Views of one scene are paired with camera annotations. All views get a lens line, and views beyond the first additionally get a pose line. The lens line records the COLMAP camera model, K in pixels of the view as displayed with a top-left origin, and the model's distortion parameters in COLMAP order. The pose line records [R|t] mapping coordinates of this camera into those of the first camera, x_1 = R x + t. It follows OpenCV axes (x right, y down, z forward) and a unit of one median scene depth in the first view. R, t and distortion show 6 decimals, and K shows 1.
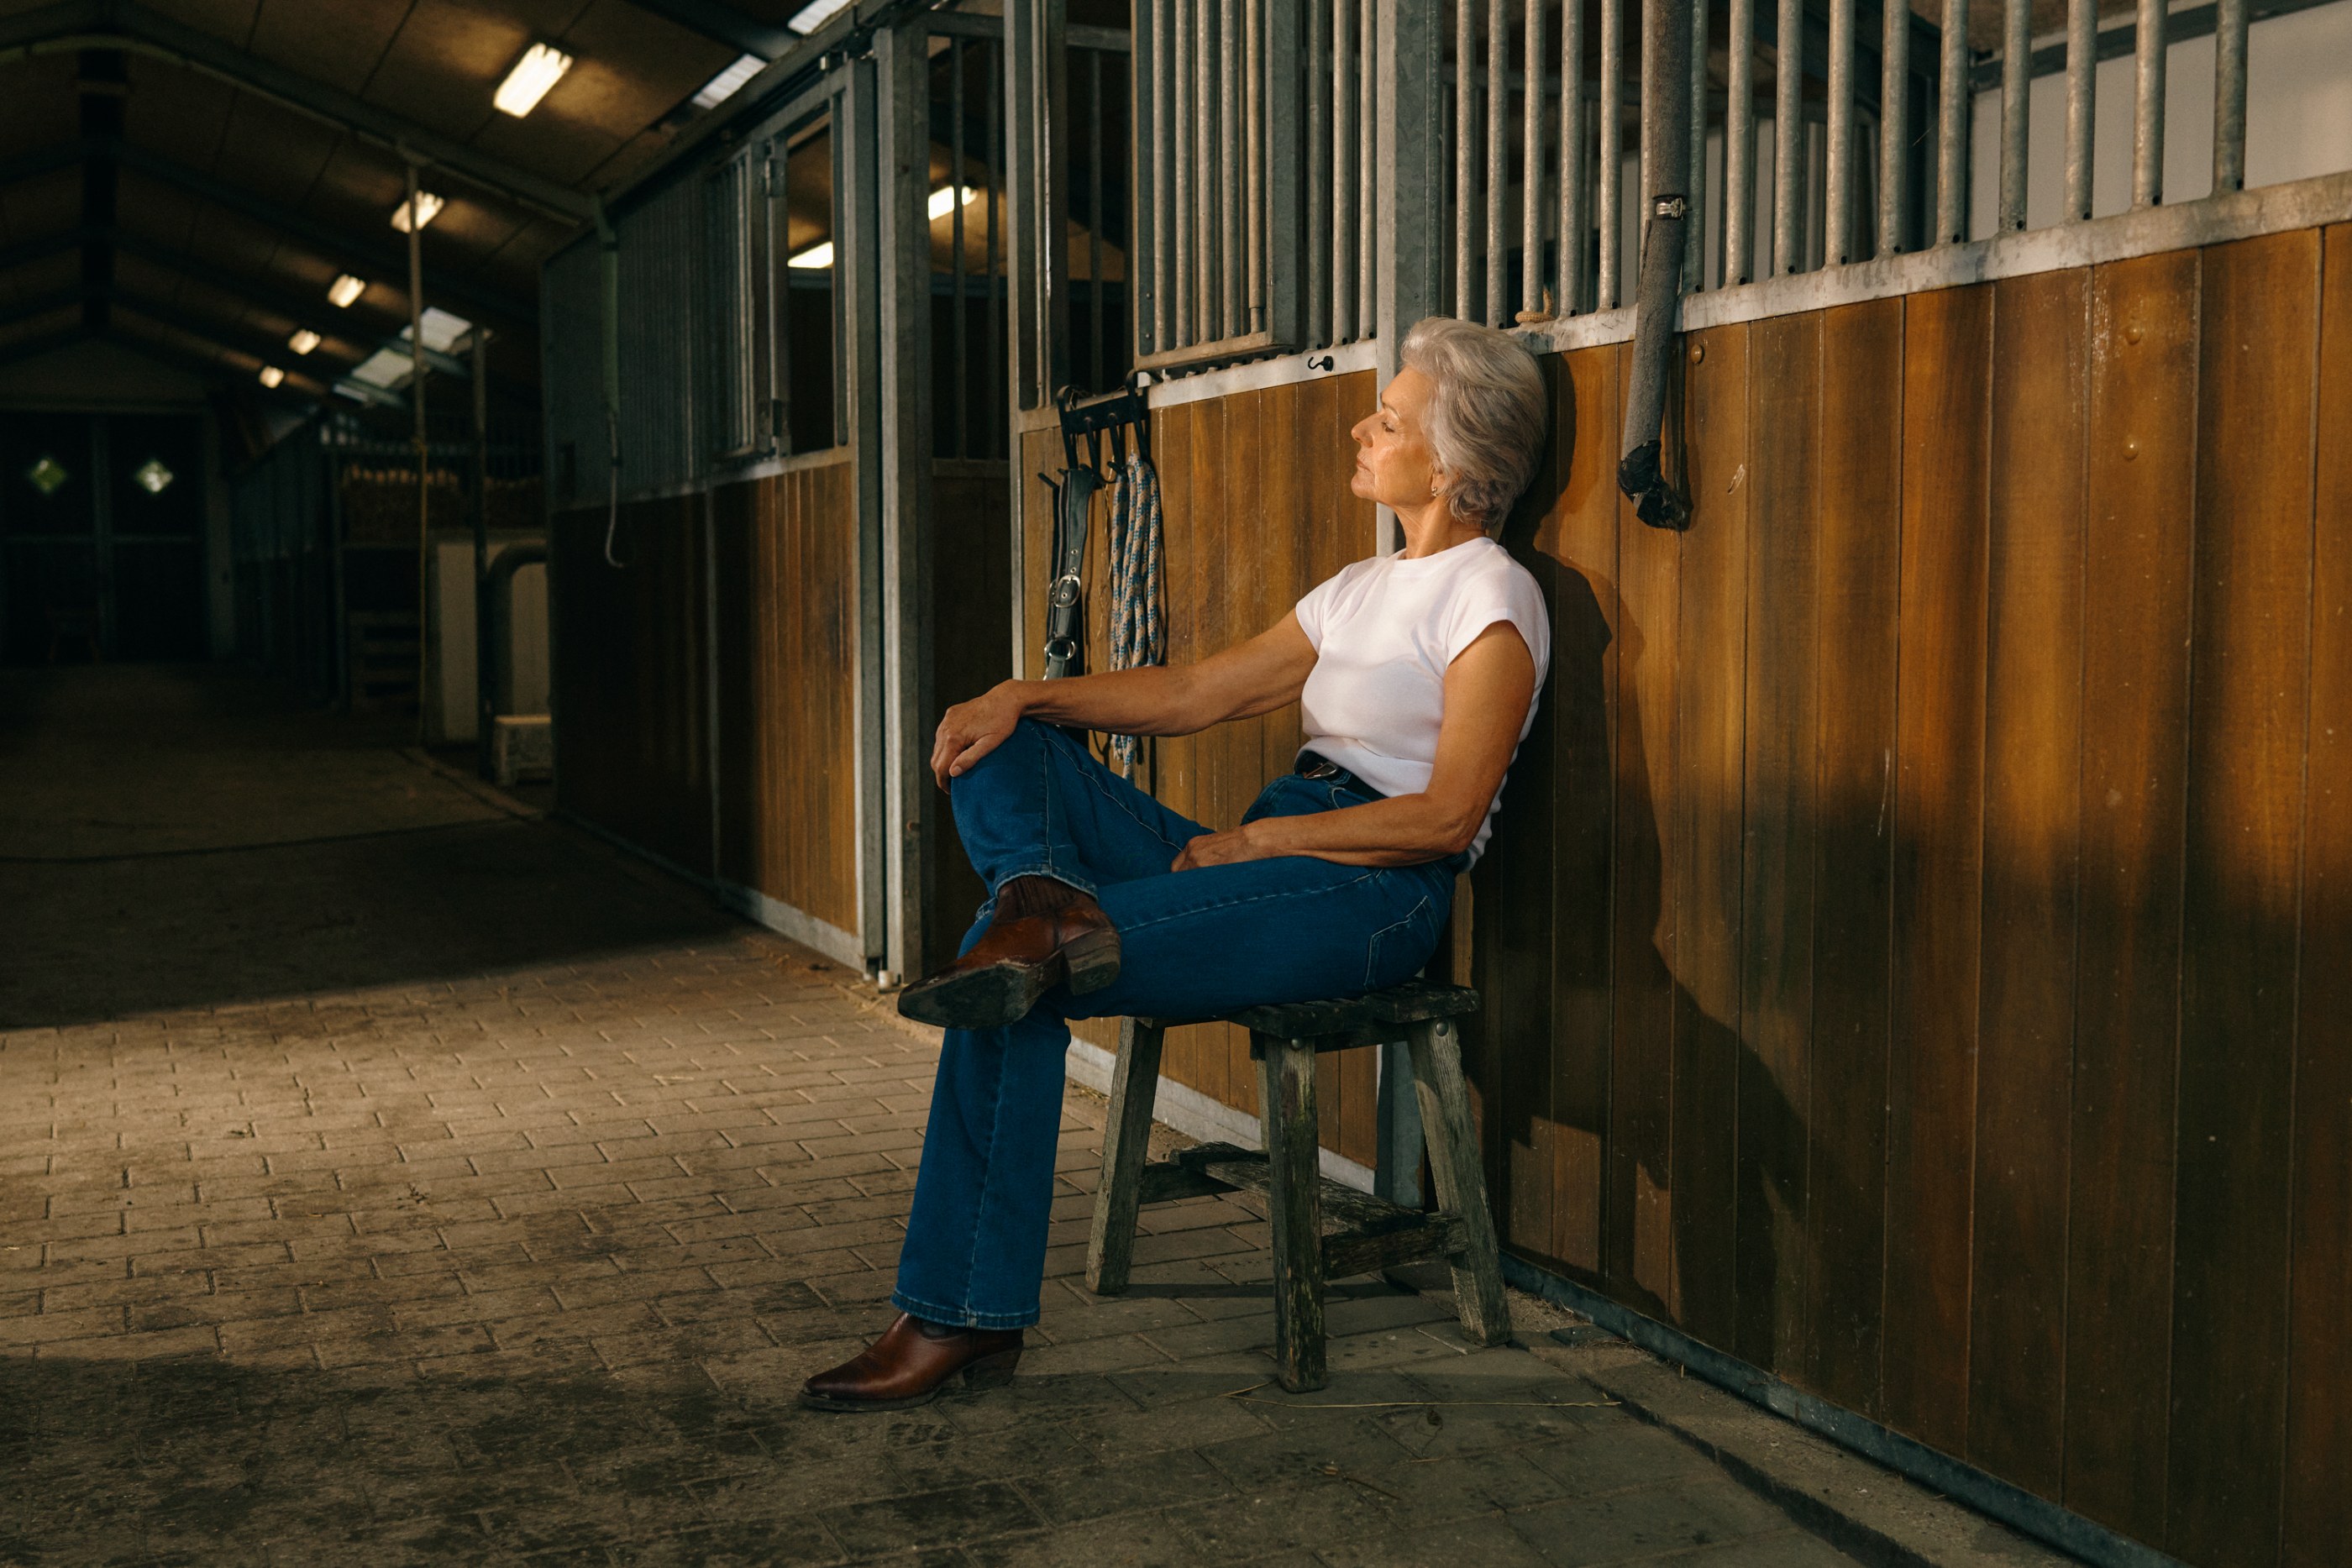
lens RADIAL K [[2430.7, 0, 1176.0], [0, 2430.7, 784.0], [0, 0, 1]] dist [0.001735, -0.005291]
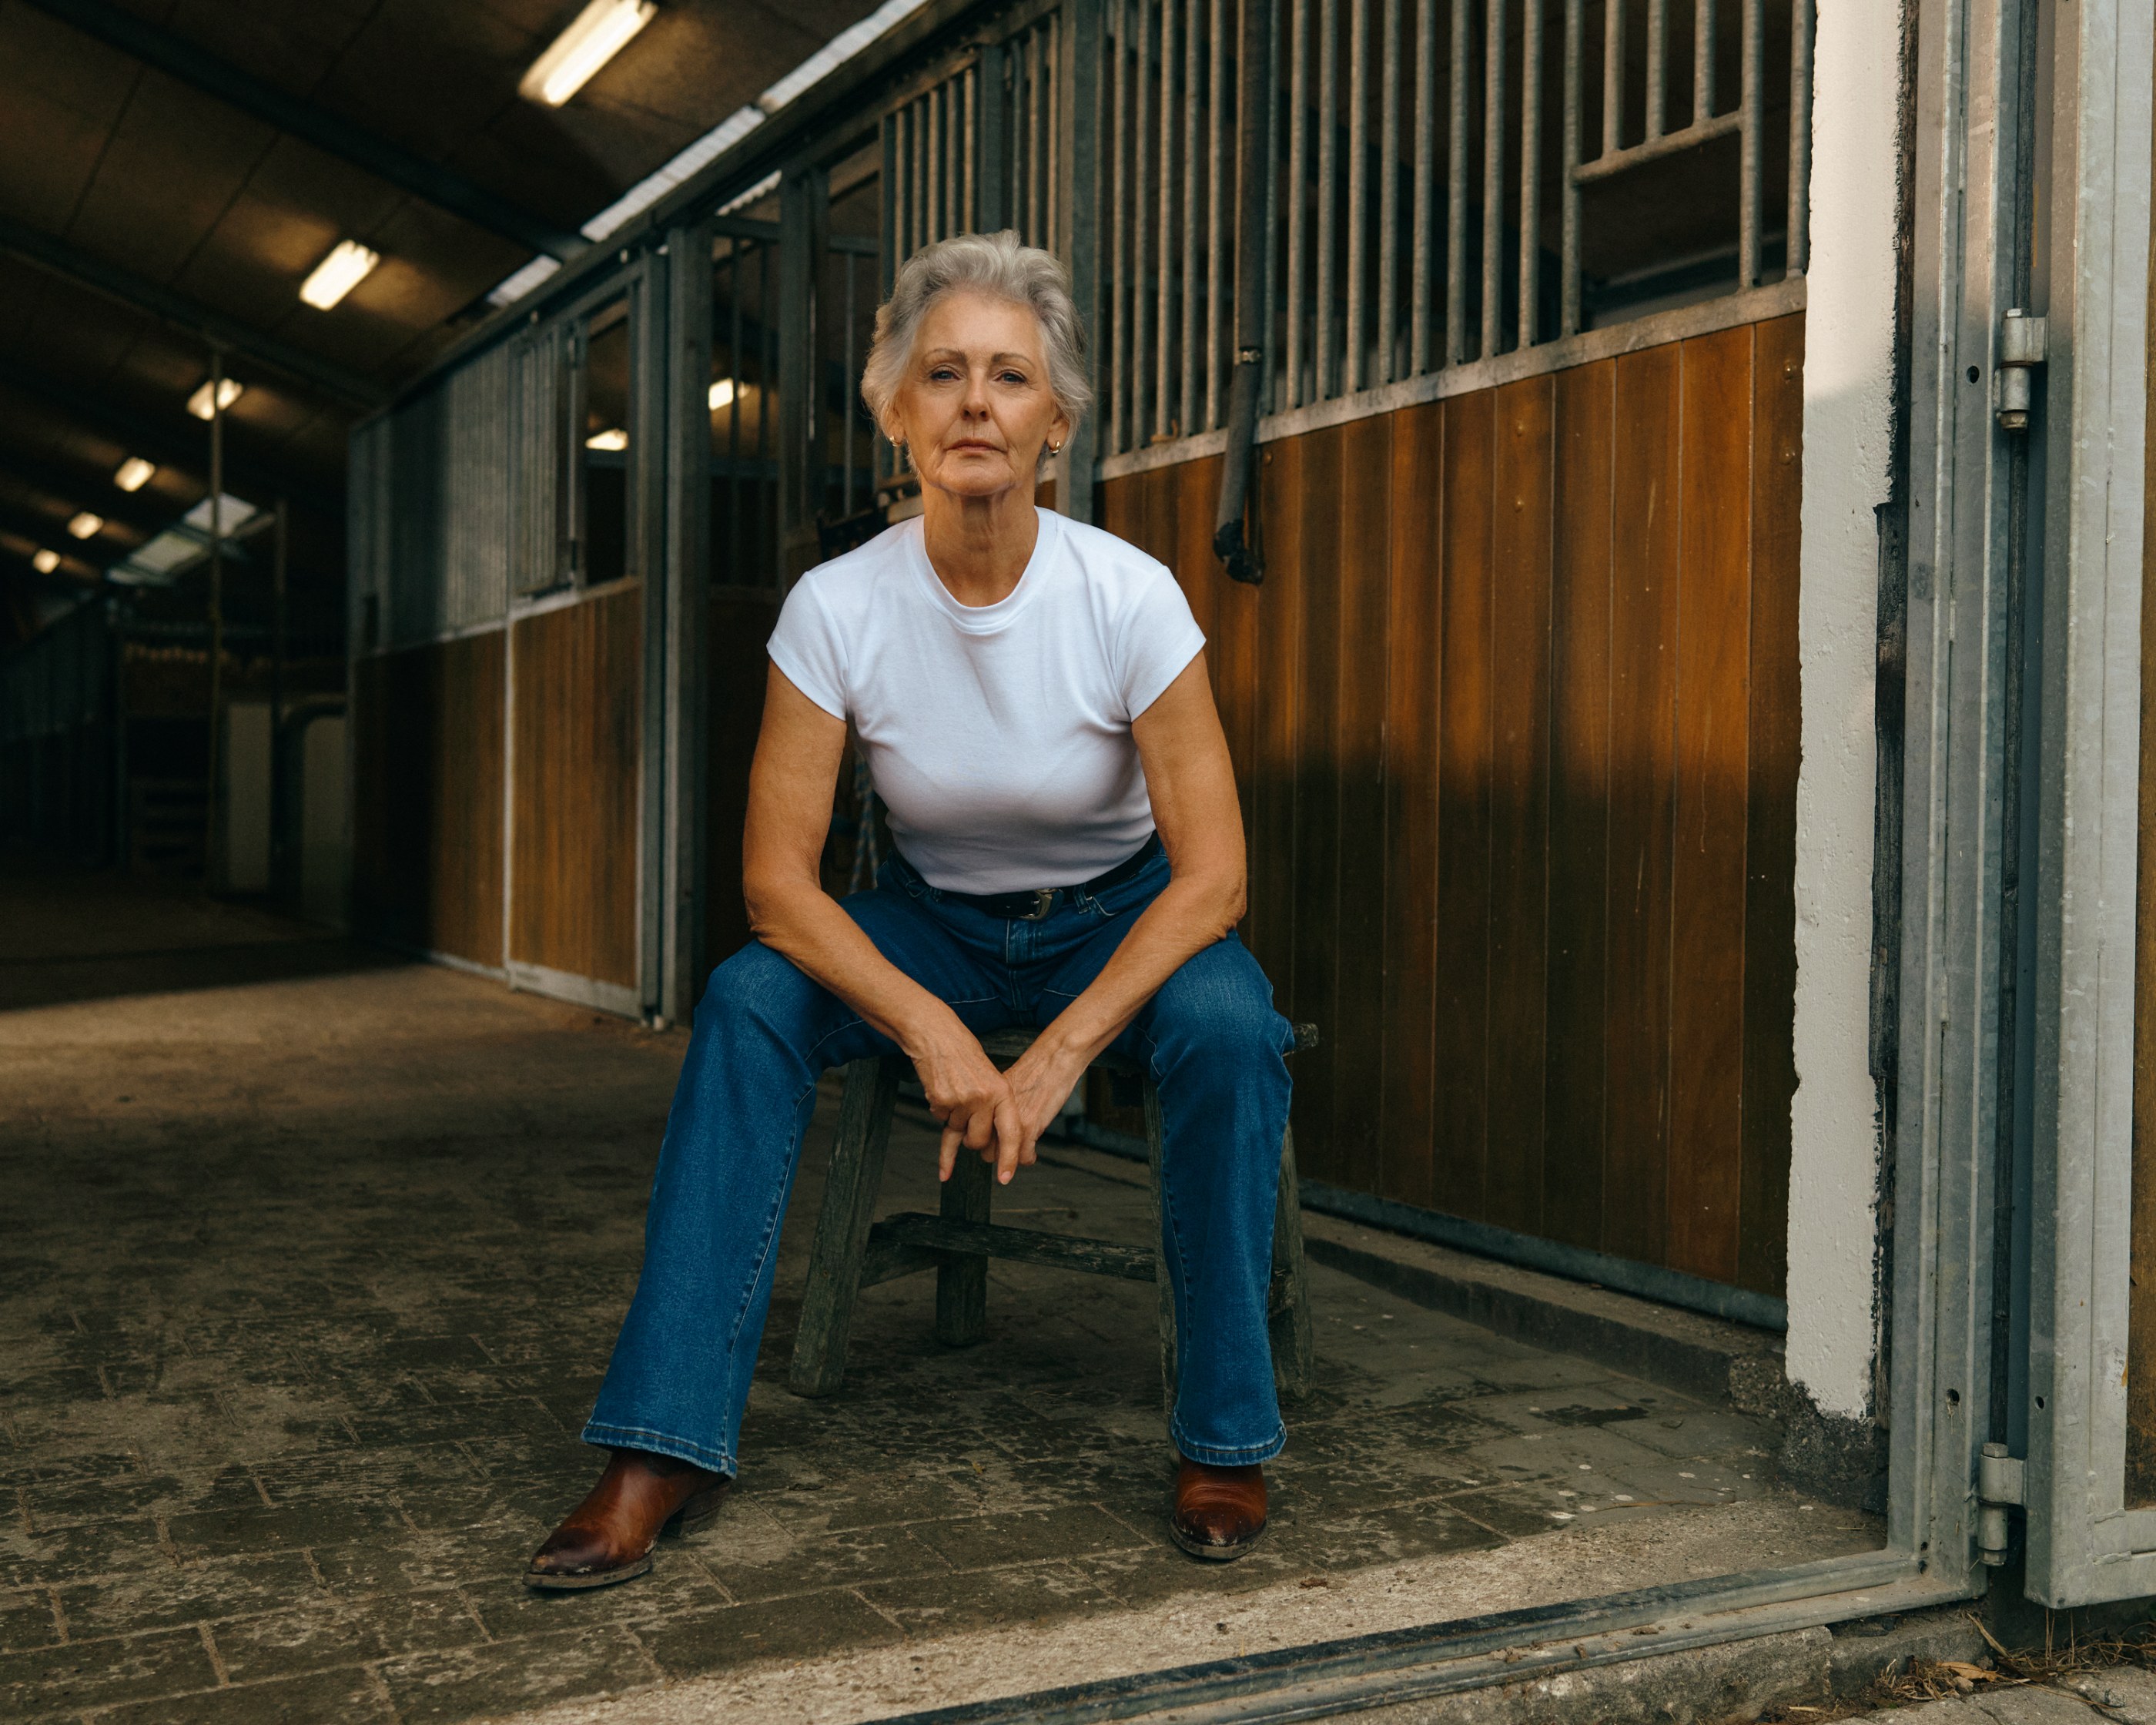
lens RADIAL K [[2409.8, 0, 1119.7], [0, 2409.8, 861.8], [0, 0, 1]] dist [0.001307, -0.000096]
pose [[0.996980, 0.015690, 0.076057, 0.025578], [-0.011215, 0.998200, -0.058915, 0.141468], [-0.076845, 0.057884, 0.995361, -0.375603]]
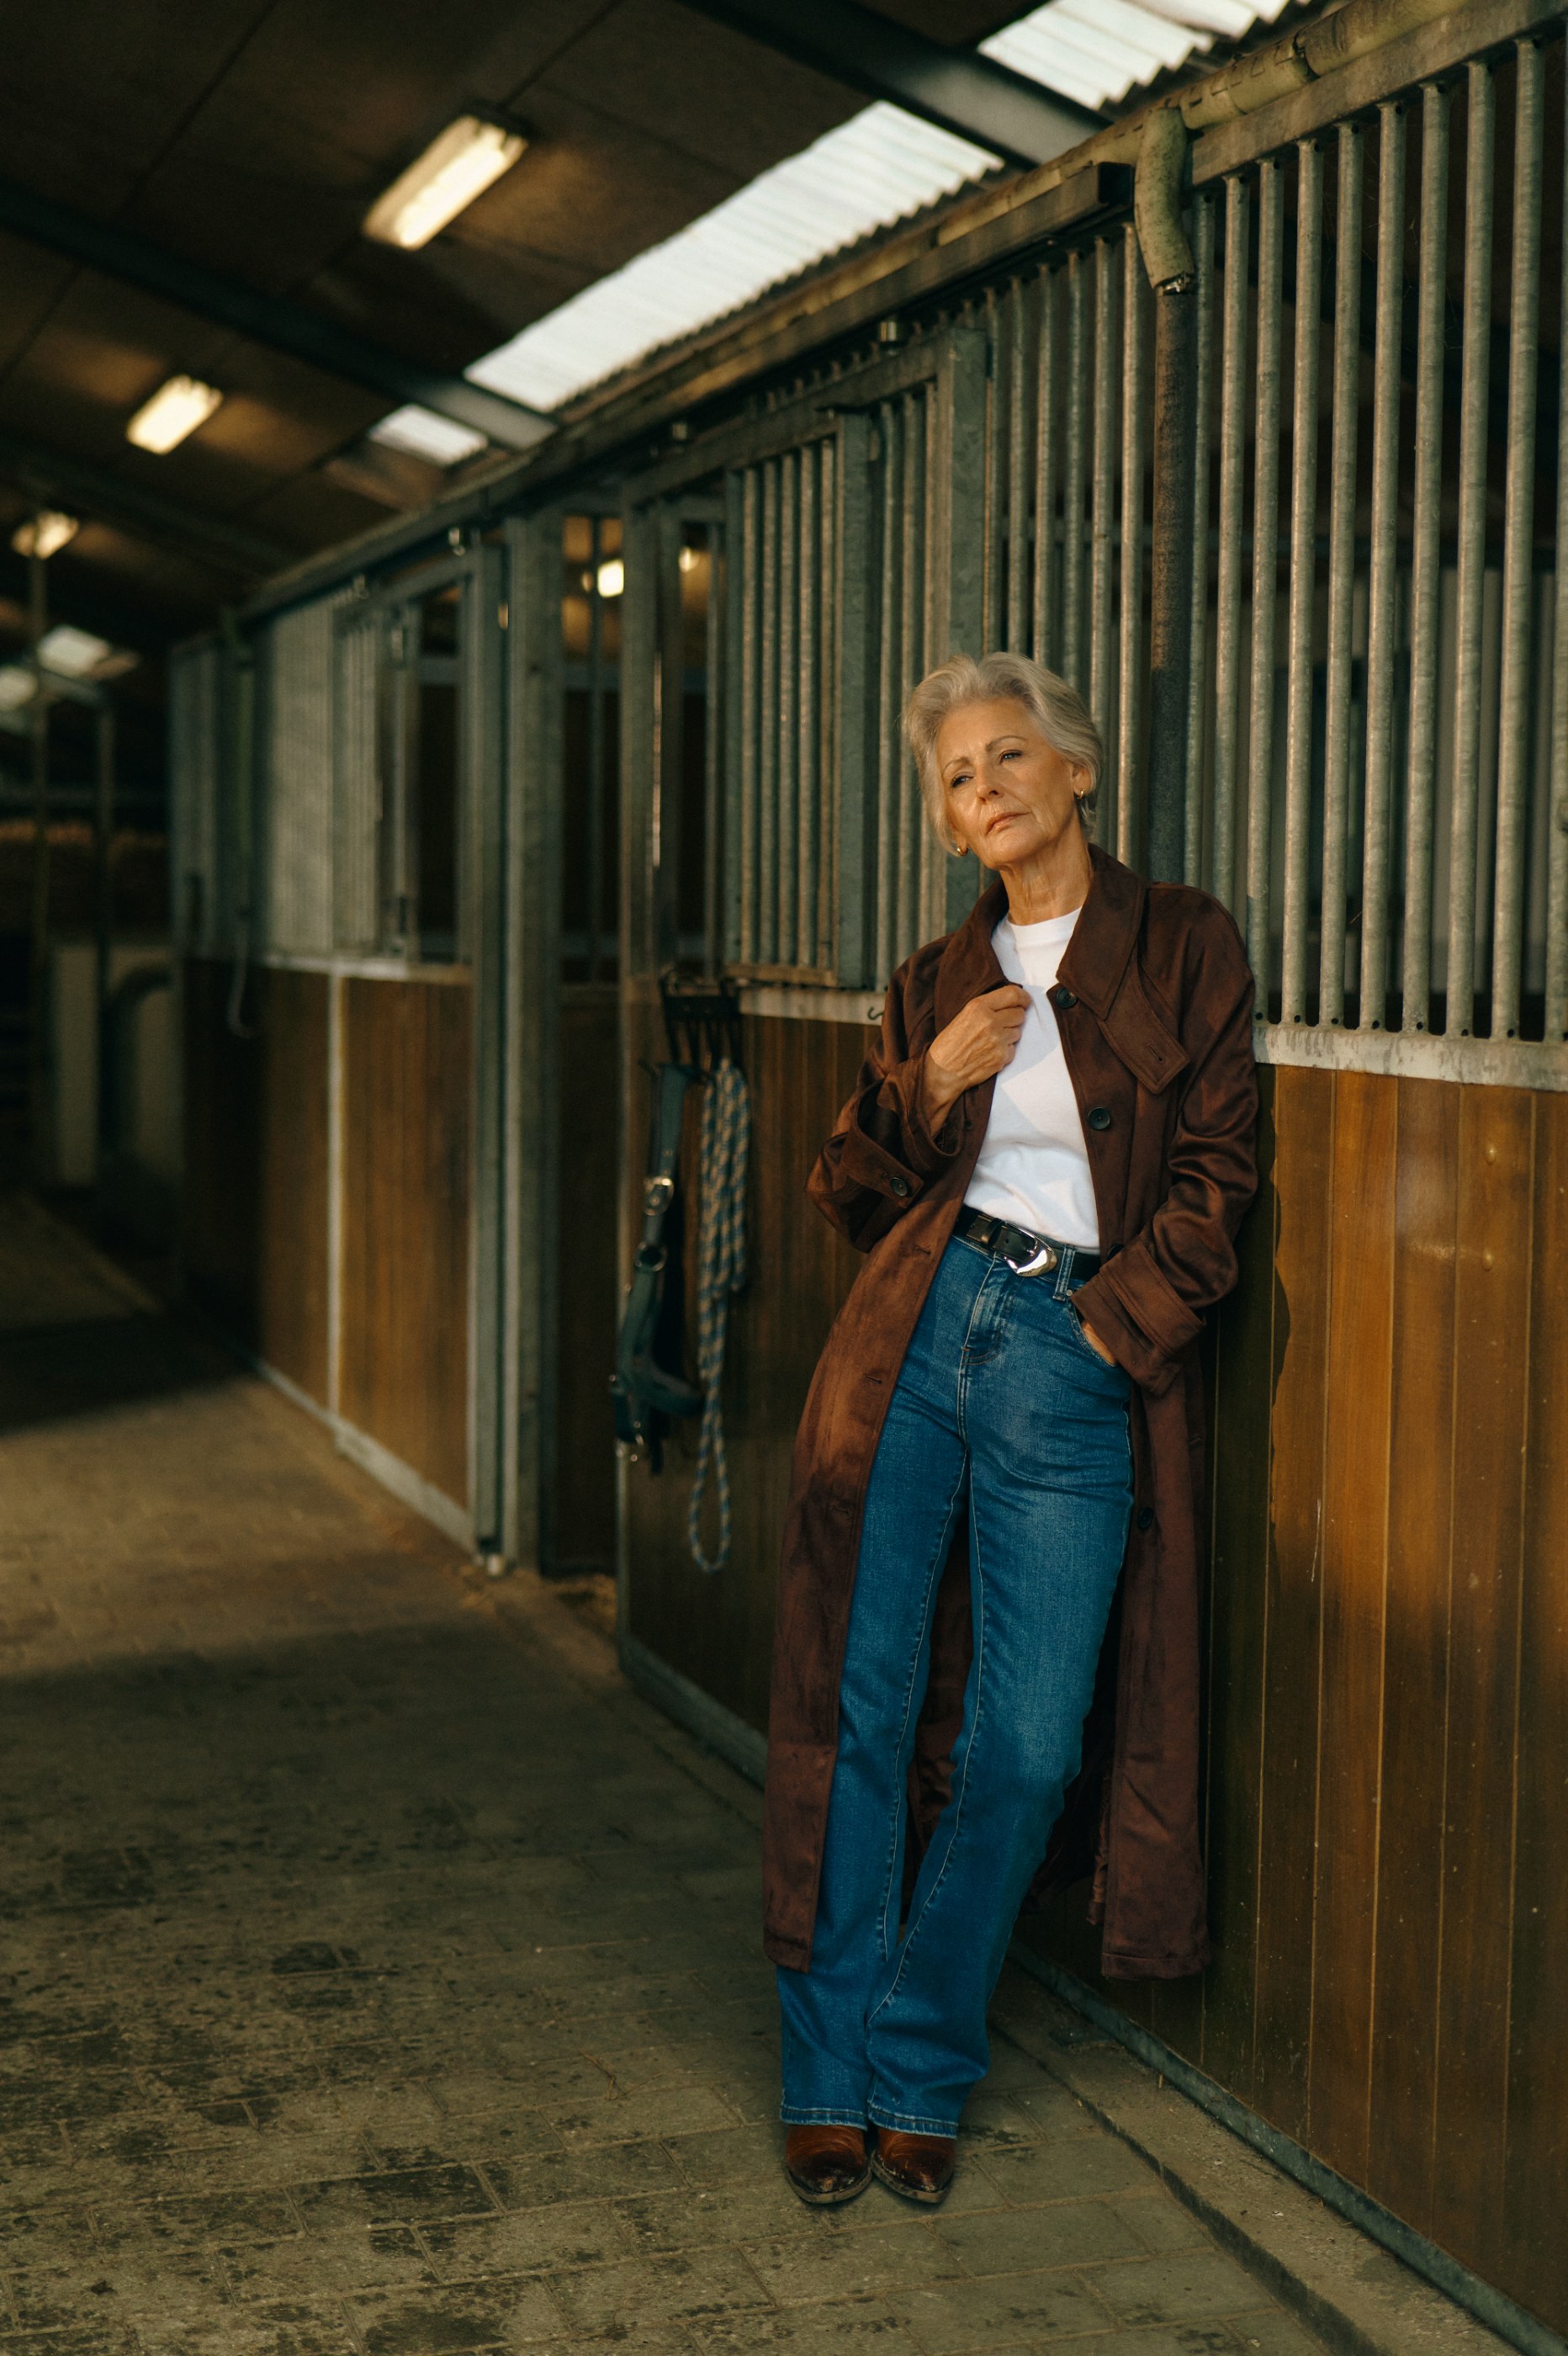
lens RADIAL K [[3189.0, 0, 784.0], [0, 3189.0, 1178.0], [0, 0, 1]] dist [-0.005545, 0.020968]
pose [[0.996782, 0.022408, -0.076971, 0.152102], [-0.022504, 0.999747, -0.000390, -0.133143], [0.076942, 0.002121, 0.997033, -0.340913]]
